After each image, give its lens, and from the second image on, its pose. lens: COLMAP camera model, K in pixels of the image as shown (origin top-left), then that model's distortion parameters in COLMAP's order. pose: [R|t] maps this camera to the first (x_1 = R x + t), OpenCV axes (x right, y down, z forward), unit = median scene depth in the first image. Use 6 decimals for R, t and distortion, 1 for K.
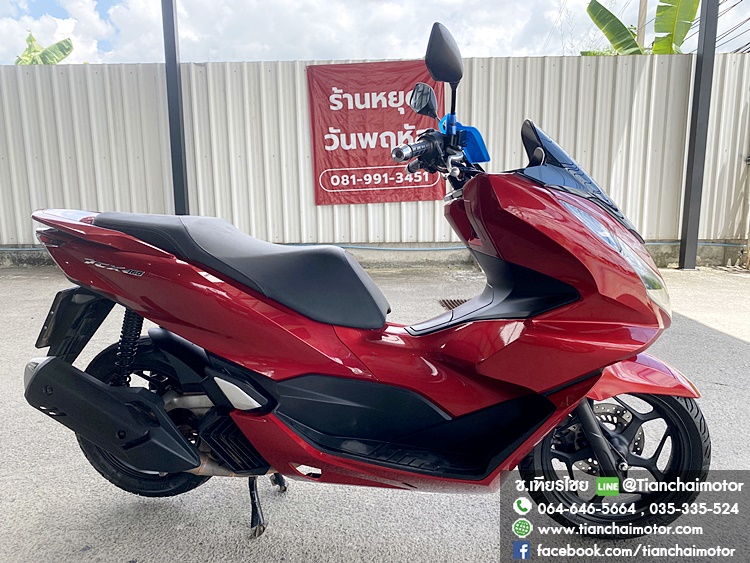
lens RADIAL K [[562.3, 0, 375.0], [0, 562.3, 281.5], [0, 0, 1]] dist [0.035338, -0.040308]
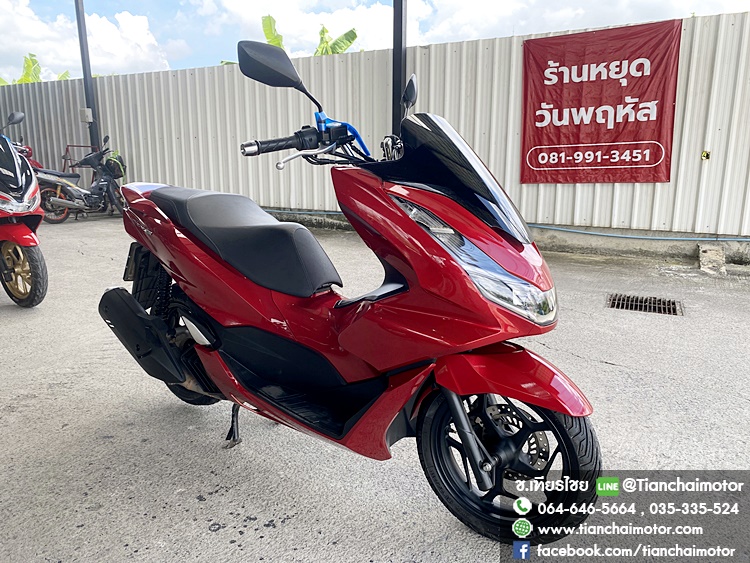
lens RADIAL K [[572.7, 0, 377.5], [0, 572.7, 273.5], [0, 0, 1]] dist [-0.000316, -0.000602]
pose [[0.877943, 0.109232, -0.466137, 0.160098], [-0.094960, 0.994011, 0.054080, -0.010326], [0.469252, -0.003215, 0.883058, 0.005145]]
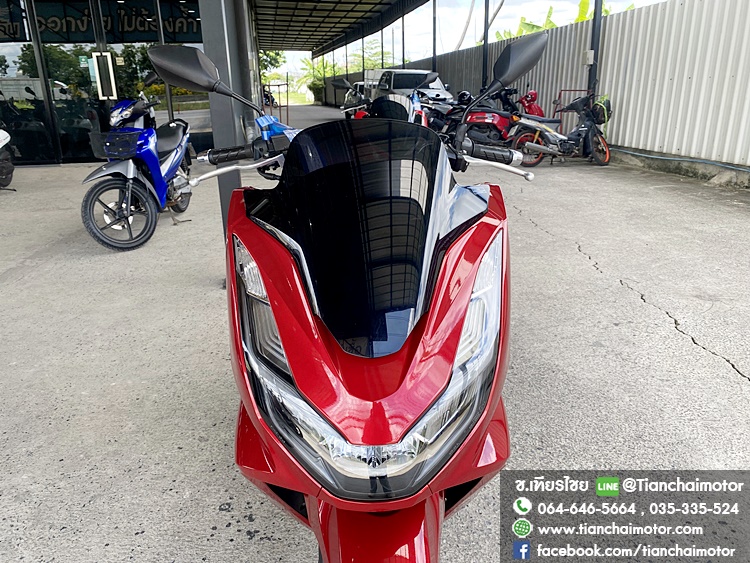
lens RADIAL K [[570.0, 0, 374.8], [0, 570.0, 276.8], [0, 0, 1]] dist [0.006222, -0.000575]
pose [[0.160290, 0.309195, -0.937393, 0.219297], [-0.155337, 0.945740, 0.285387, -0.066579], [0.974771, 0.099867, 0.199622, 0.191299]]
